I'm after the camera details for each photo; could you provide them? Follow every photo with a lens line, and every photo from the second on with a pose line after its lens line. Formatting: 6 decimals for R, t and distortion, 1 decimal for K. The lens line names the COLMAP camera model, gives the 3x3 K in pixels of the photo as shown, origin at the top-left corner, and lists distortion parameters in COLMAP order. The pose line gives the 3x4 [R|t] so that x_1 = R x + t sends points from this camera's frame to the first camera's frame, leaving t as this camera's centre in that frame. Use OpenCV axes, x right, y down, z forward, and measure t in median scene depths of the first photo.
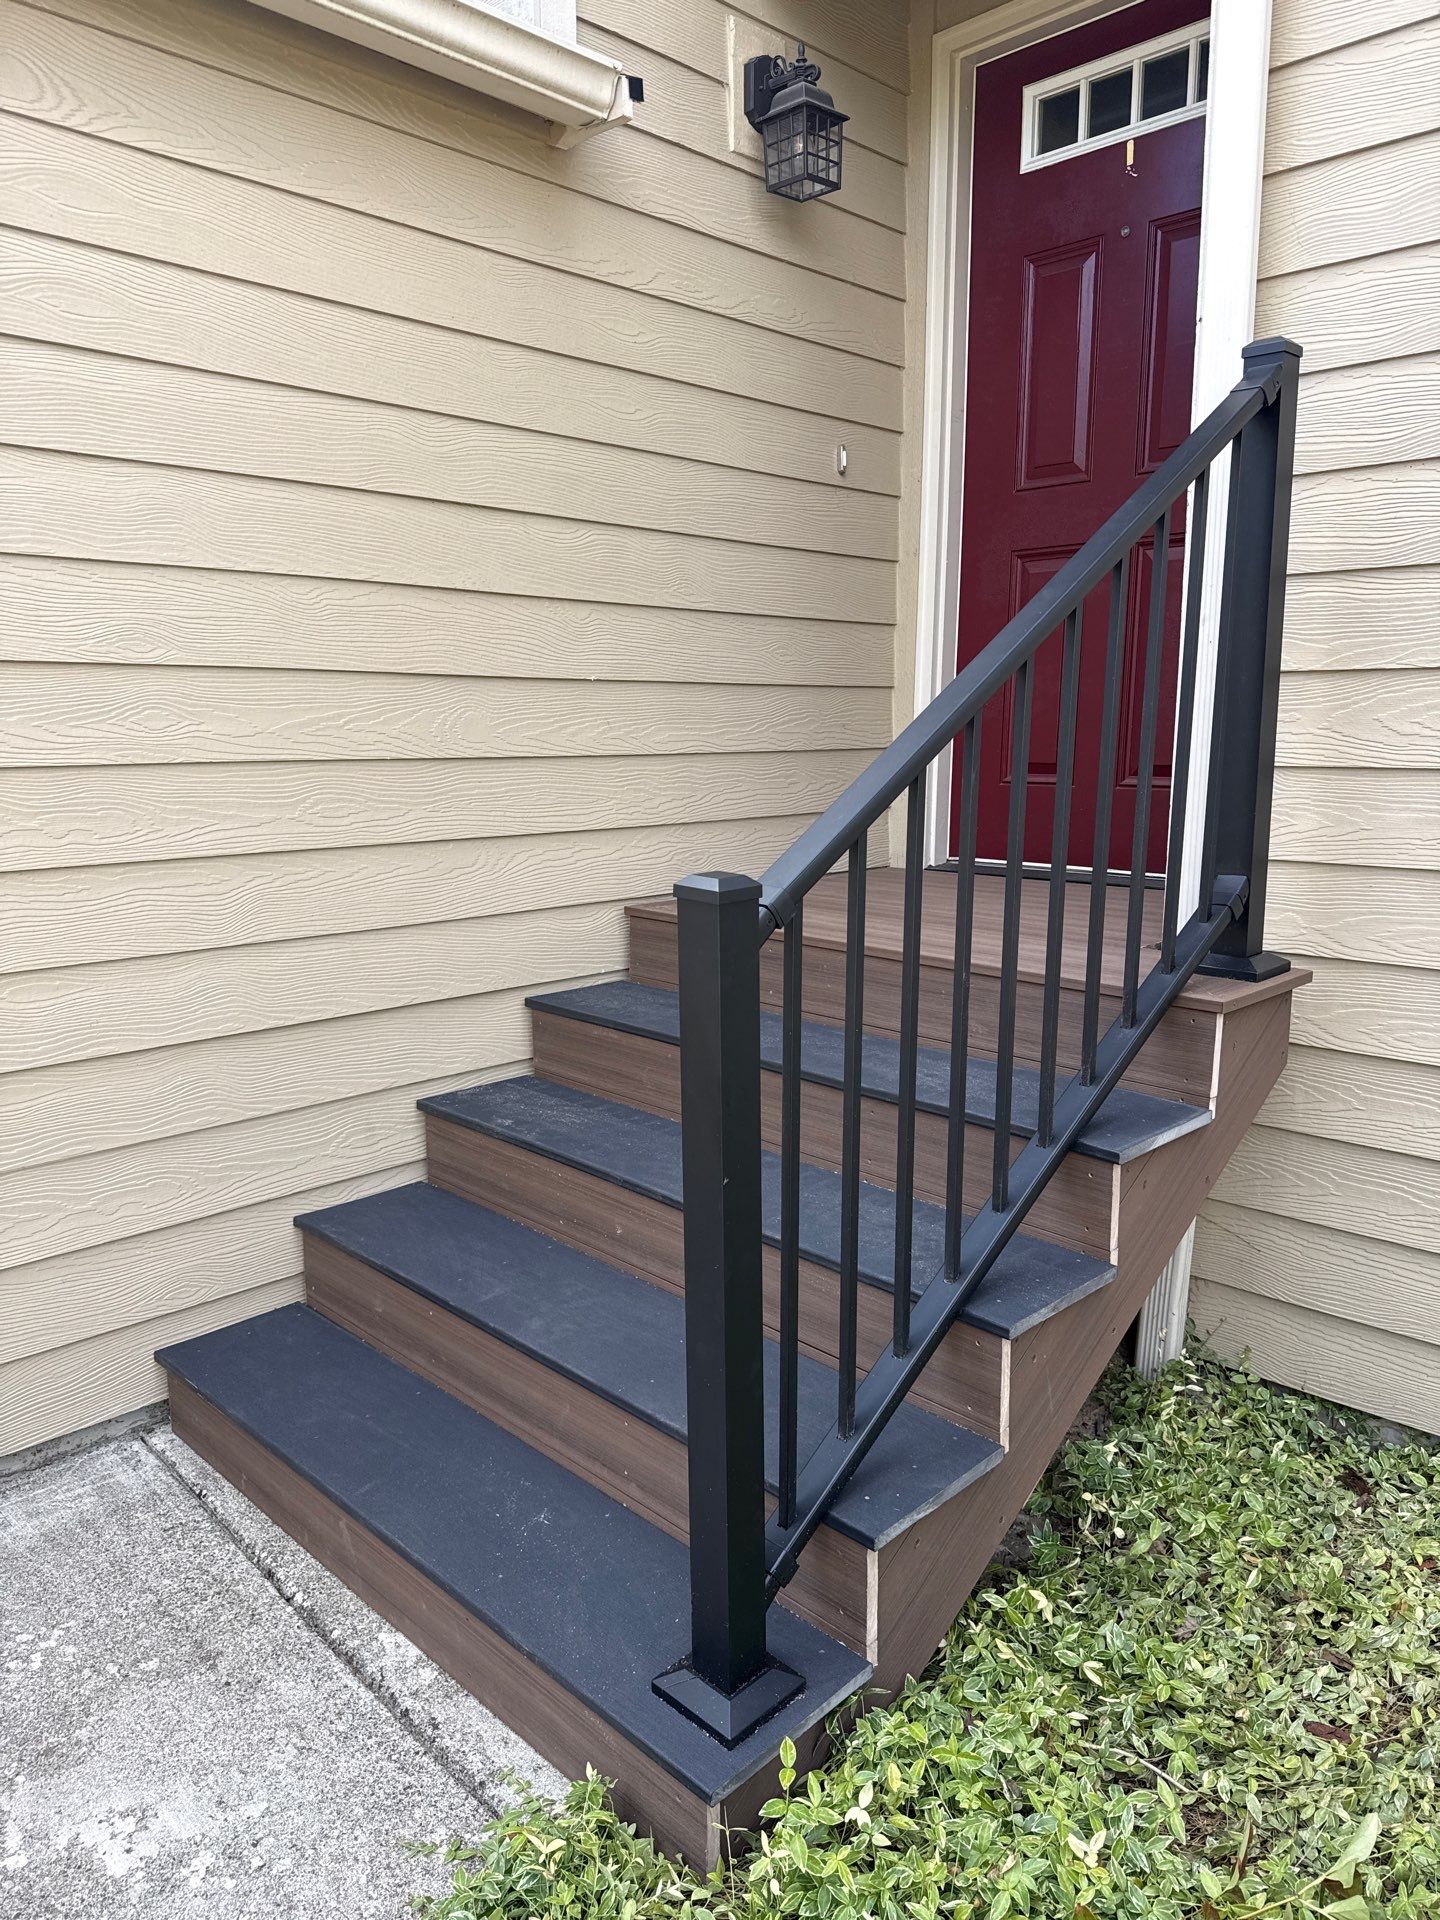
lens RADIAL K [[1364.3, 0, 719.8], [0, 1364.3, 967.8], [0, 0, 1]] dist [0.042689, -0.049127]
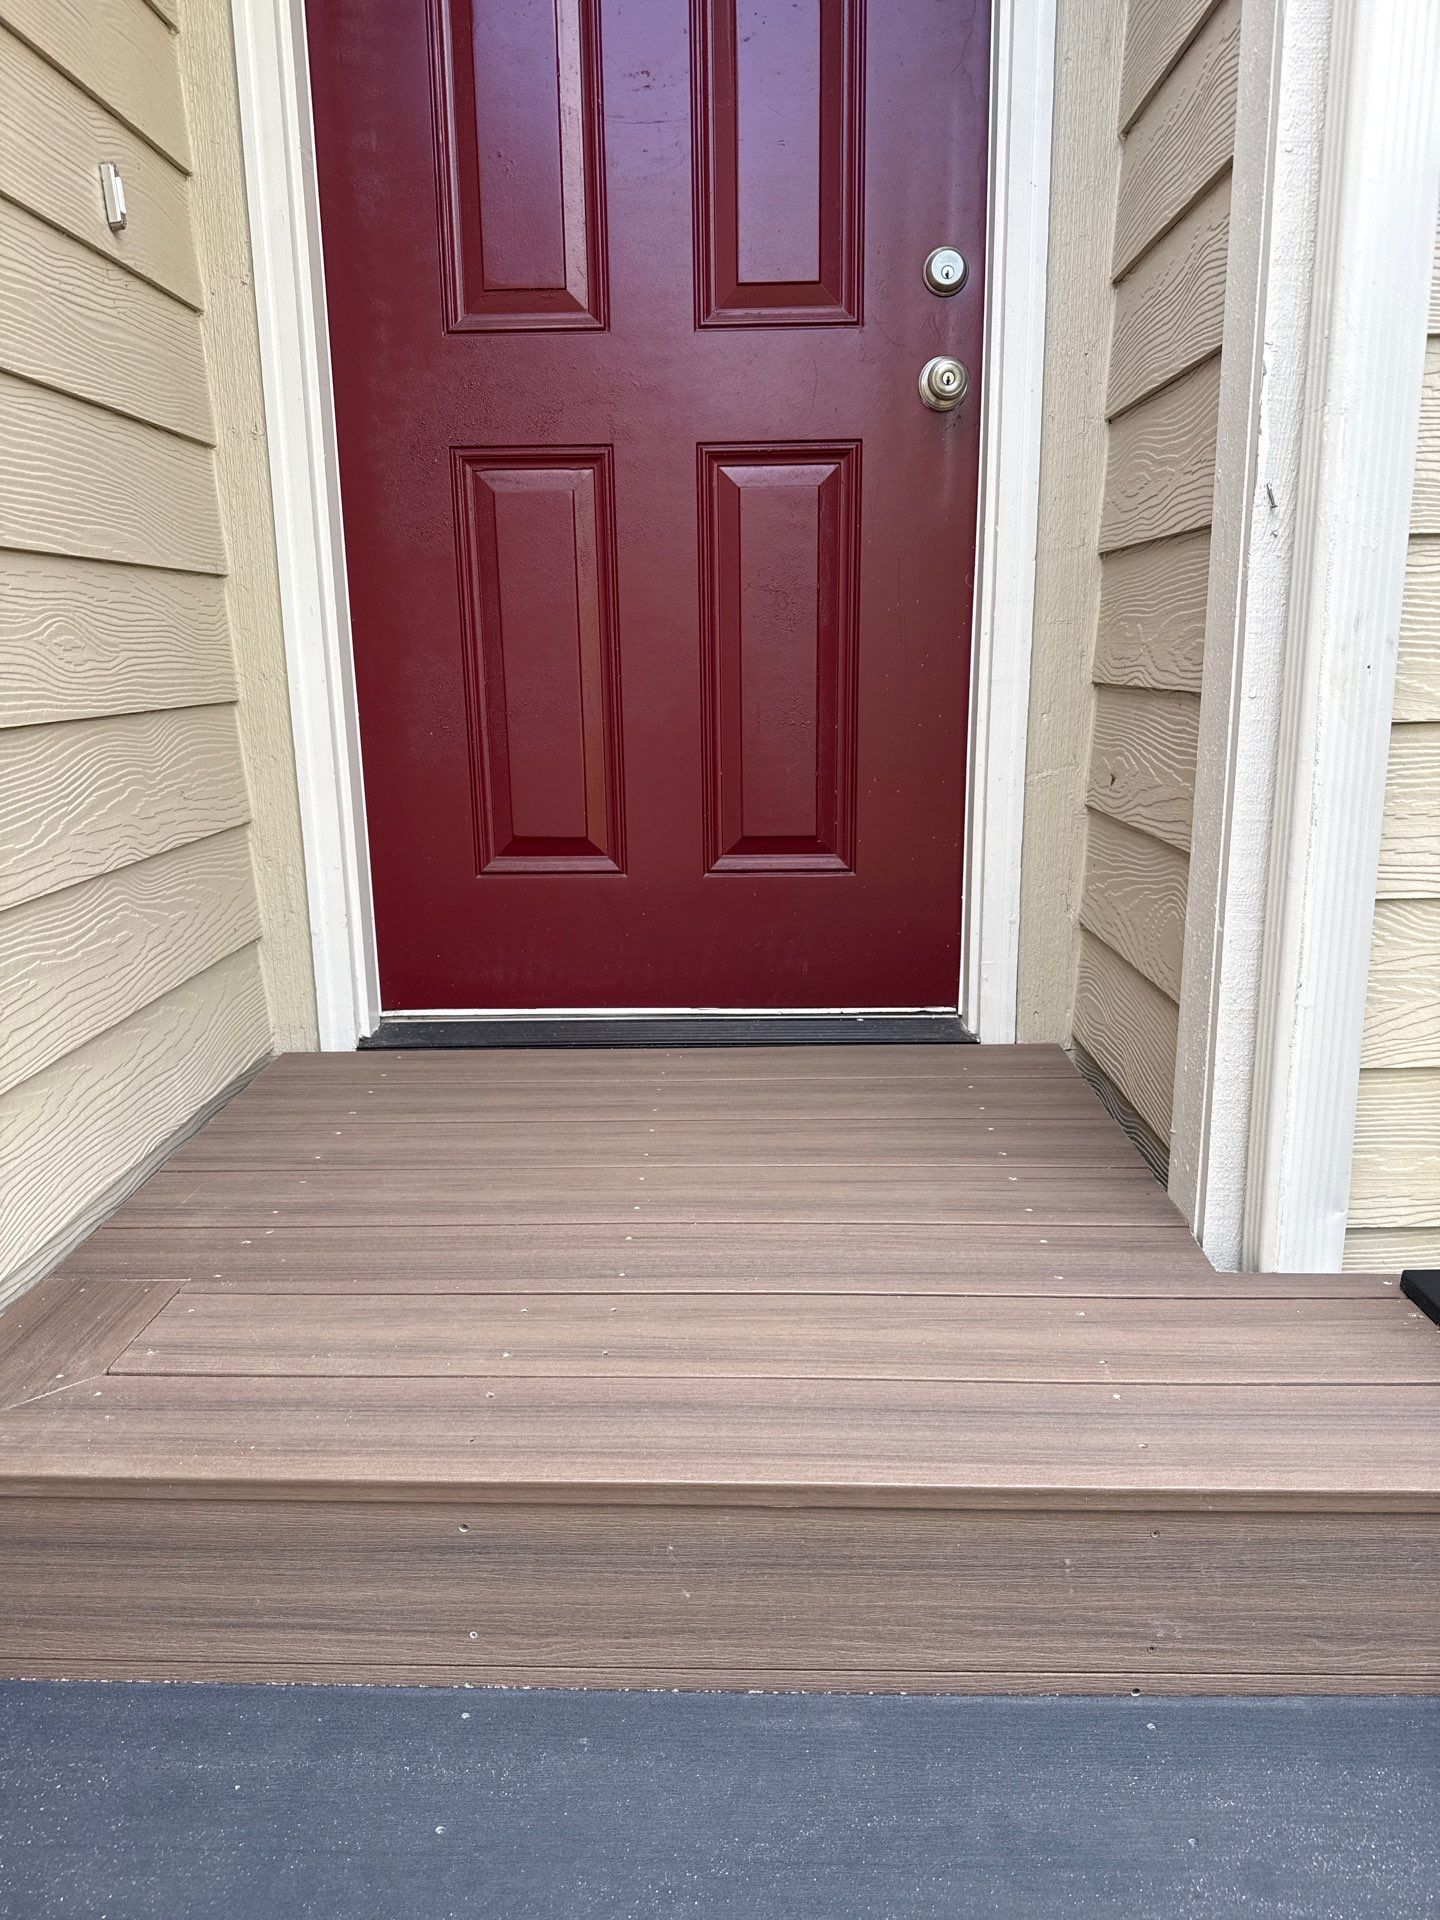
lens RADIAL K [[1345.4, 0, 717.4], [0, 1345.4, 985.9], [0, 0, 1]] dist [0.001617, -0.009485]
pose [[0.719317, -0.177015, 0.671750, -0.148979], [0.138138, 0.984127, 0.111411, -0.213334], [-0.680809, 0.012655, 0.732352, 0.822542]]
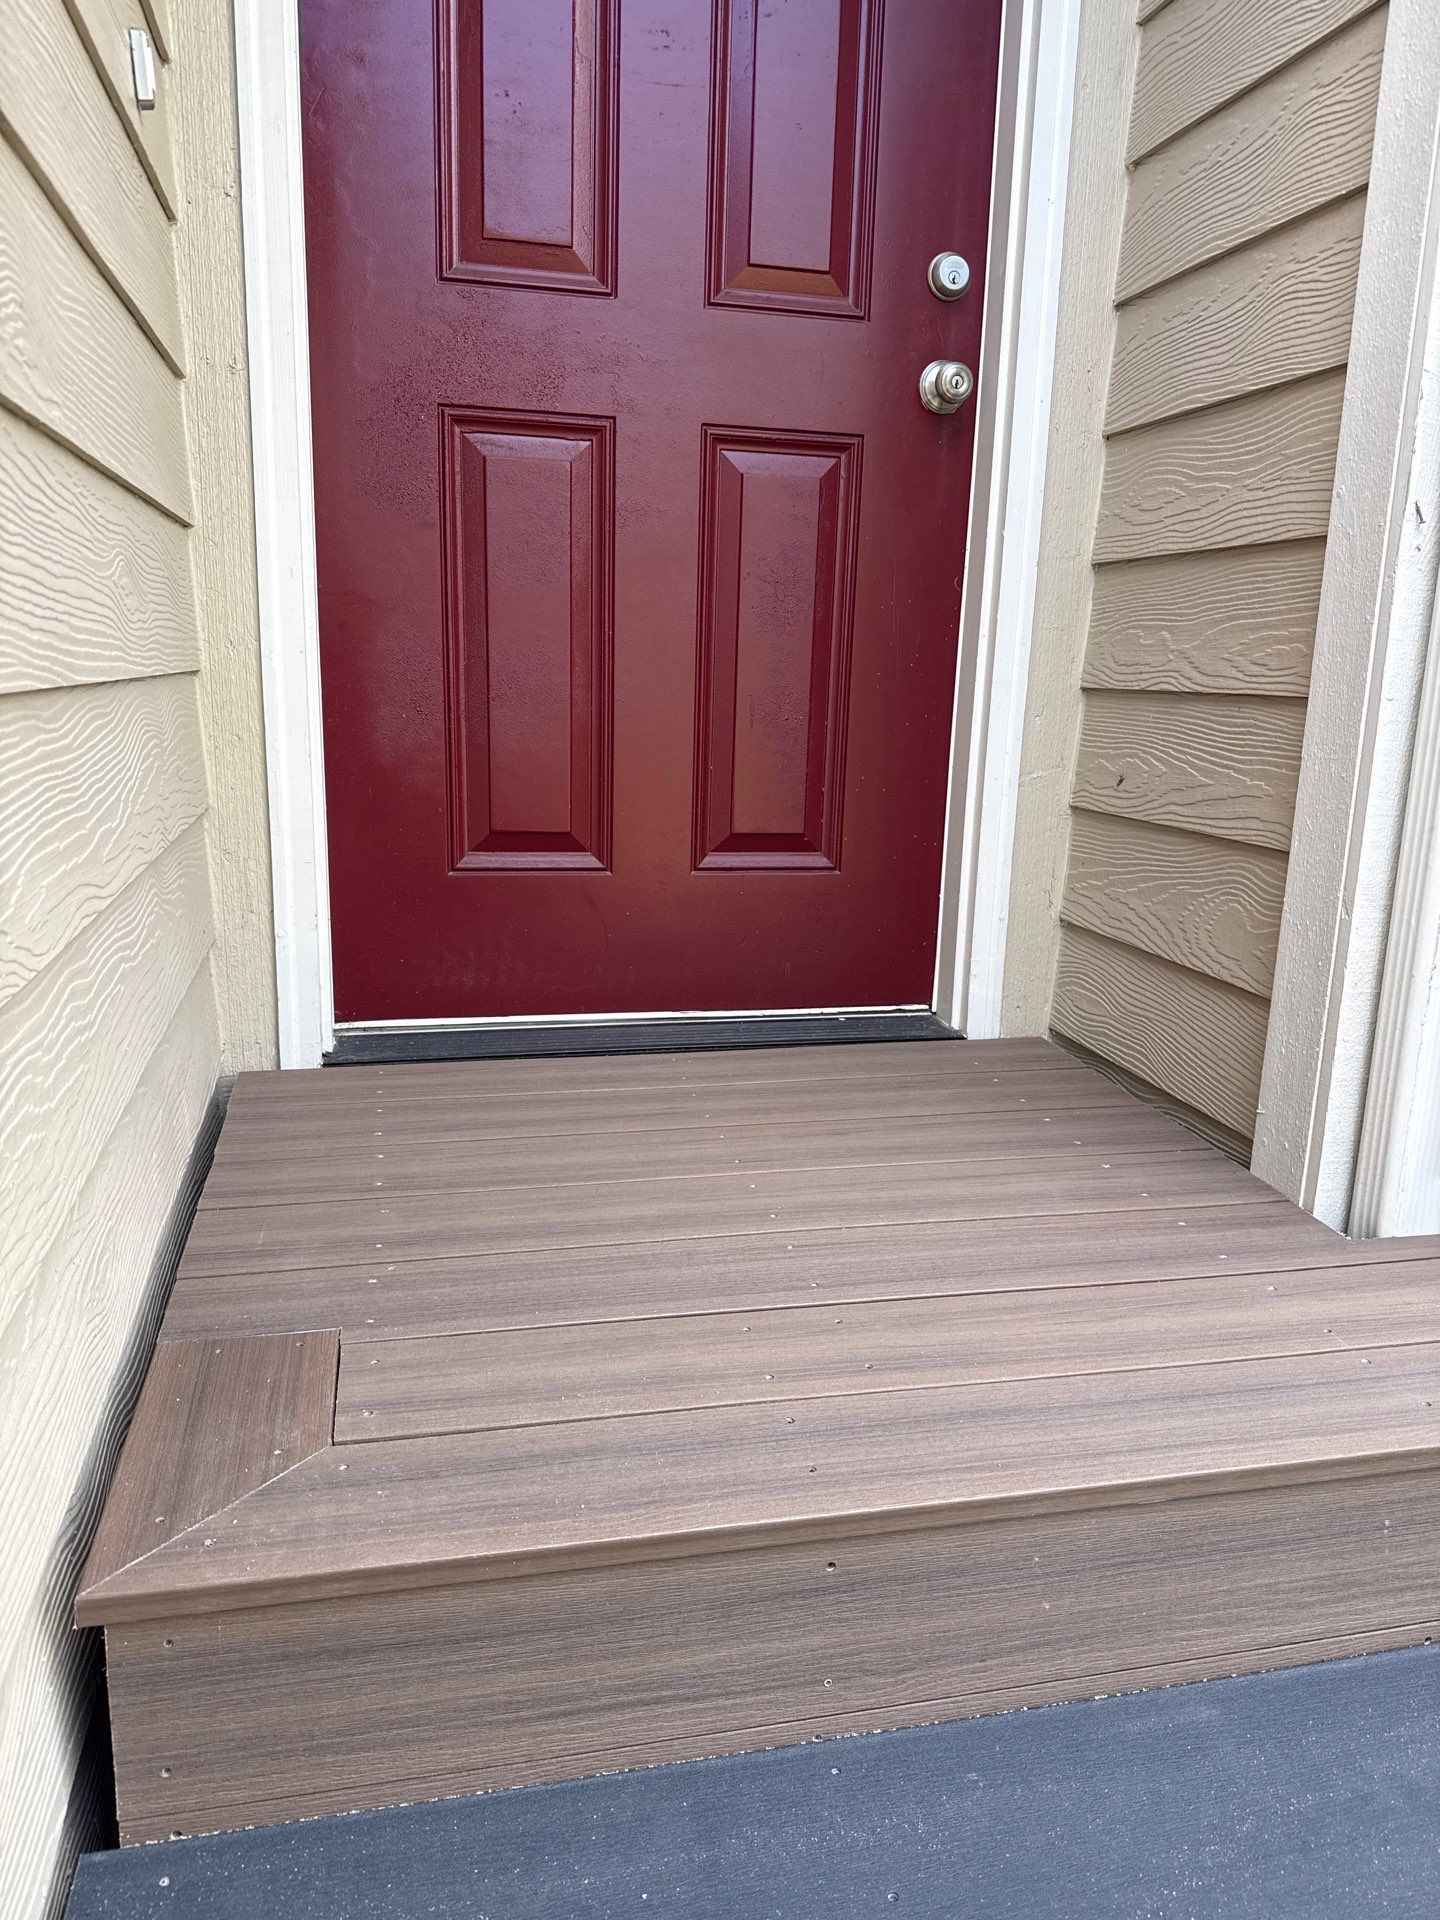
lens RADIAL K [[1347.7, 0, 719.6], [0, 1347.7, 989.4], [0, 0, 1]] dist [-0.002676, -0.005143]
pose [[0.516719, -0.183207, 0.836323, -0.259182], [0.124584, 0.982529, 0.138261, -0.229879], [-0.847042, 0.032750, 0.530516, 0.998922]]
